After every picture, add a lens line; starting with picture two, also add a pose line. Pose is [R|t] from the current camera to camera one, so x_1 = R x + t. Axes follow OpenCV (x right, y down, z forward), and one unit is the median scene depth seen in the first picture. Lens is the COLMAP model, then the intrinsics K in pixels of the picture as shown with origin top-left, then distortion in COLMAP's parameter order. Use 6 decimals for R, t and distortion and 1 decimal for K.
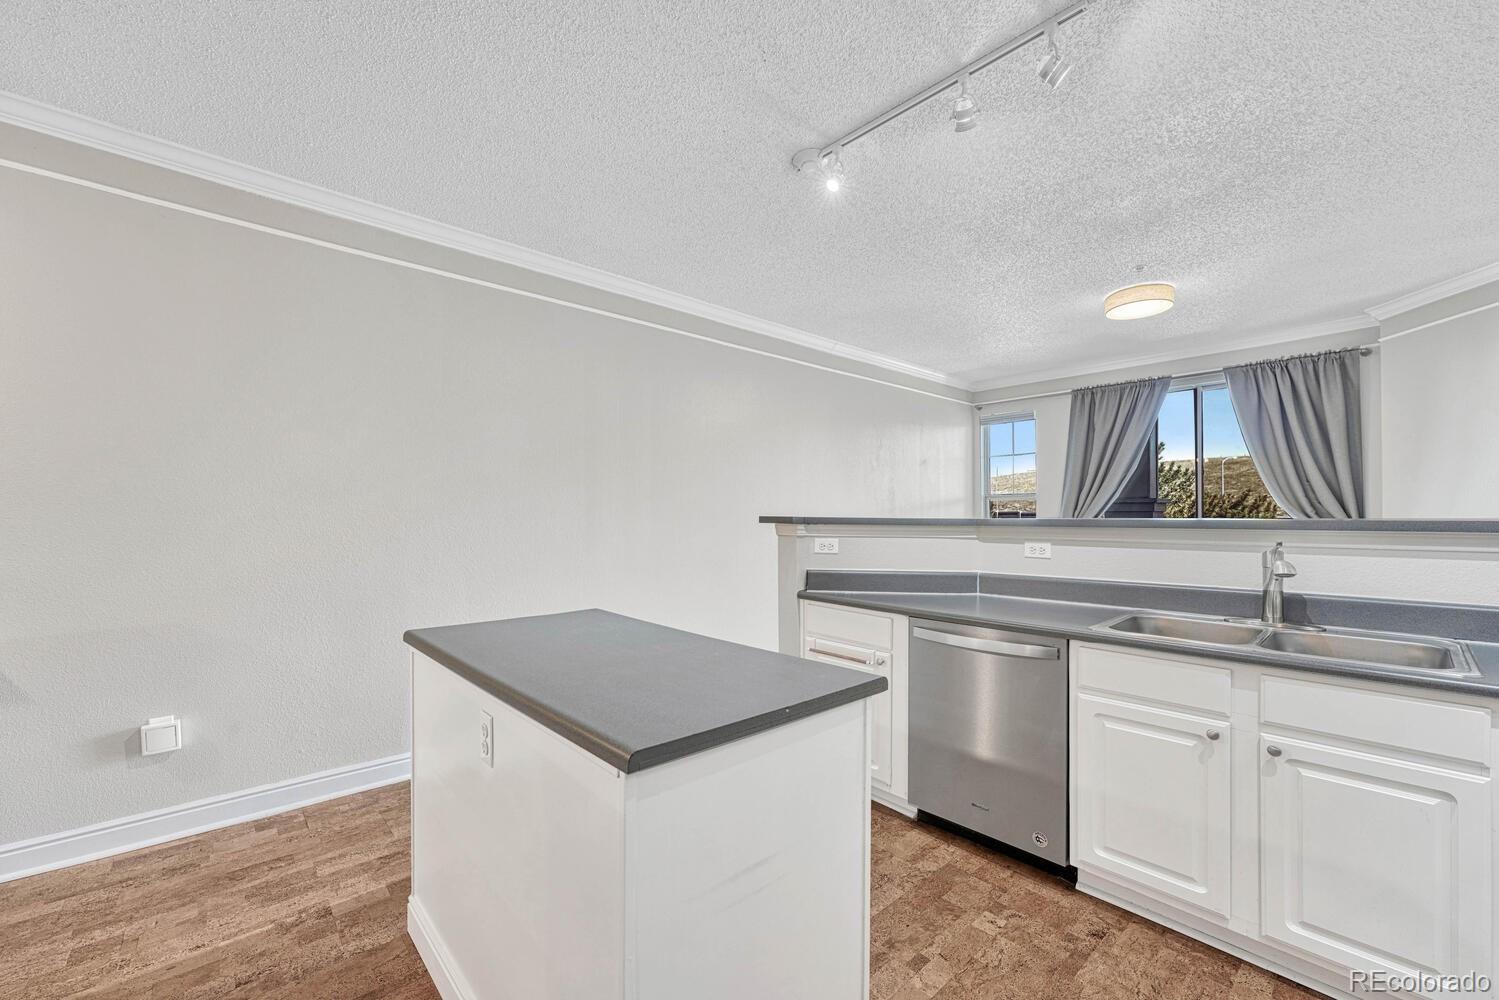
lens RADIAL K [[595.7, 0, 743.2], [0, 595.7, 511.5], [0, 0, 1]] dist [0.000056, 0.000176]
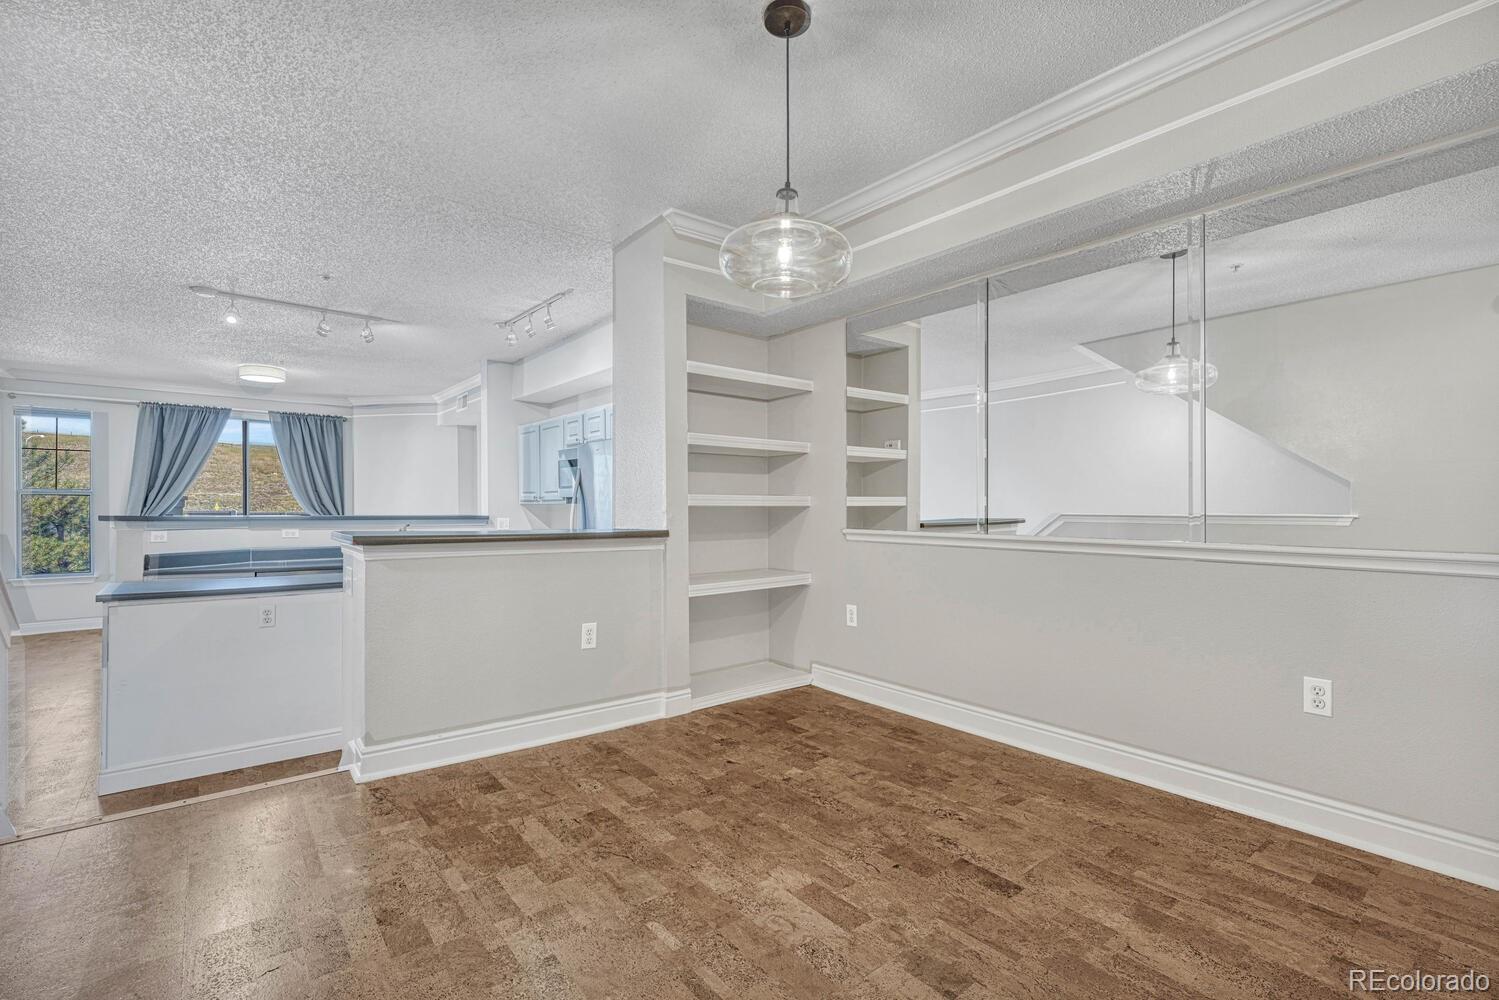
lens RADIAL K [[692.5, 0, 749.5], [0, 692.5, 500.0], [0, 0, 1]] dist [0.001851, 0.000708]
pose [[0.055651, 0.012742, 0.998369, -0.761660], [-0.010241, 0.999873, -0.012191, -0.012507], [-0.998398, -0.009546, 0.055774, -0.256555]]
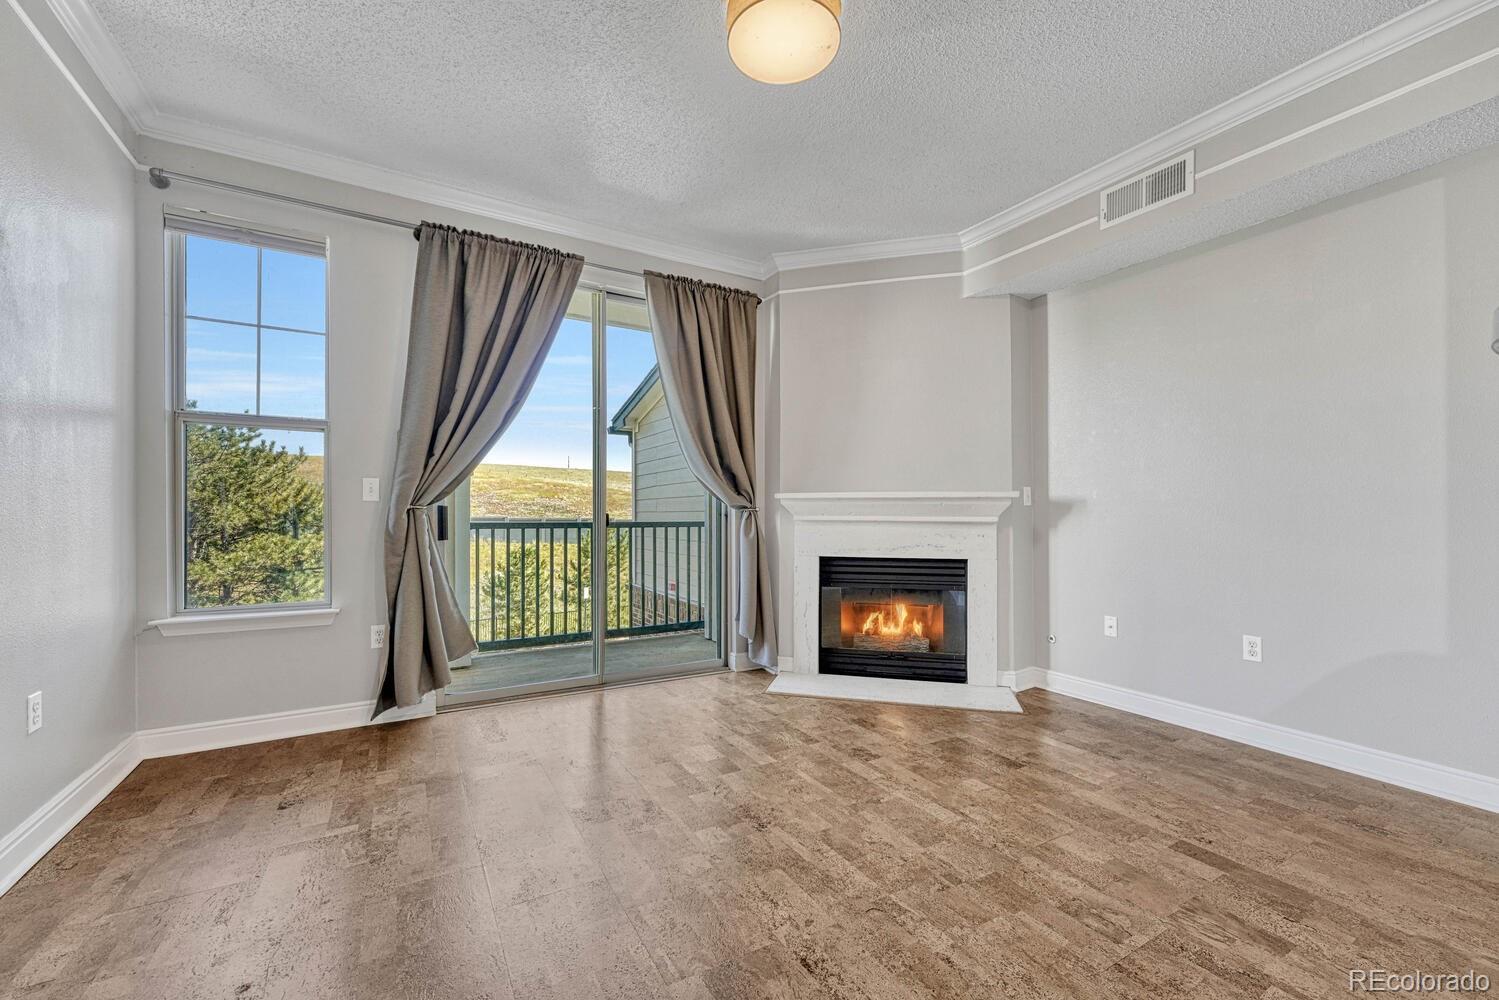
lens RADIAL K [[595.7, 0, 743.2], [0, 595.7, 511.5], [0, 0, 1]] dist [0.000056, 0.000176]
pose [[0.197585, 0.009397, 0.980241, 0.115253], [-0.011568, 0.999907, -0.007254, 0.049500], [-0.980218, -0.009907, 0.197675, 0.677138]]
